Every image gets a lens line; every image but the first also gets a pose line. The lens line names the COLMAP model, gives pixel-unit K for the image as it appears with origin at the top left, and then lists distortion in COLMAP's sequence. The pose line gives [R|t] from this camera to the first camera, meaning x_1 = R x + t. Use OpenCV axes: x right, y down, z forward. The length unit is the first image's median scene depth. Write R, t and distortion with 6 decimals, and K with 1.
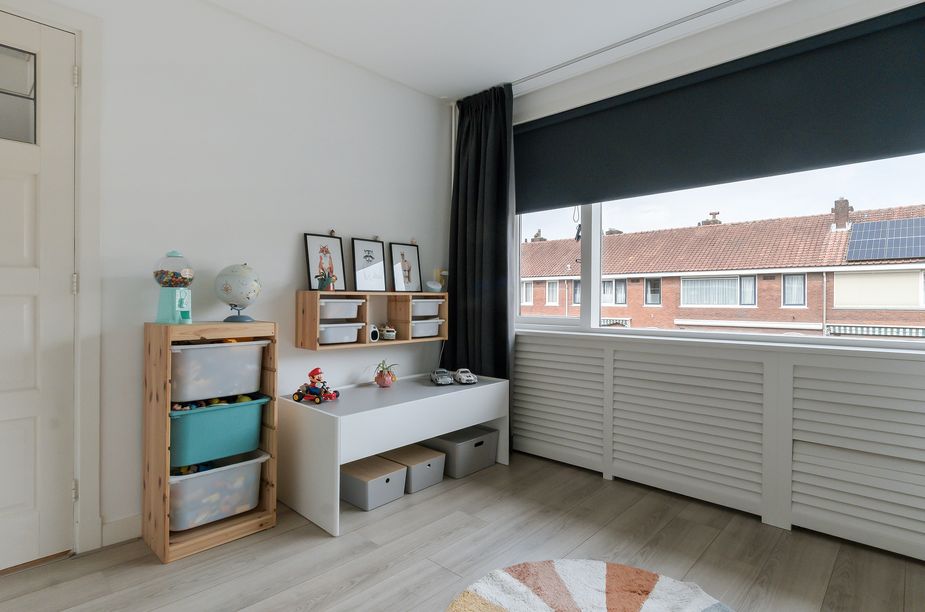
lens RADIAL K [[482.2, 0, 459.3], [0, 482.2, 301.9], [0, 0, 1]] dist [-0.002440, 0.001021]
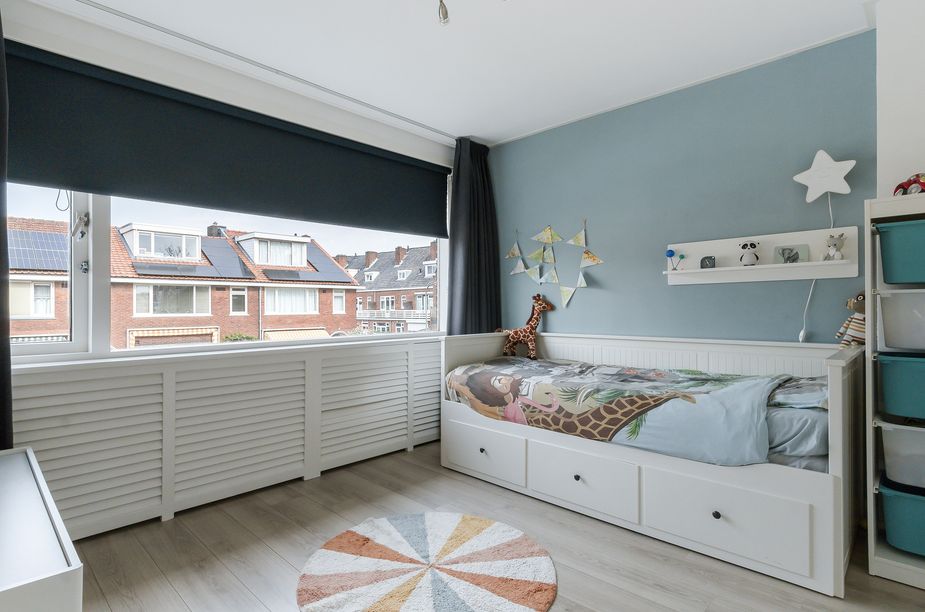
lens RADIAL K [[482.2, 0, 459.3], [0, 482.2, 301.9], [0, 0, 1]] dist [-0.002440, 0.001021]
pose [[-0.009332, 0.007636, 0.999927, -0.717840], [0.010659, 0.999915, -0.007536, -0.021616], [-0.999900, 0.010588, -0.009413, 0.585418]]
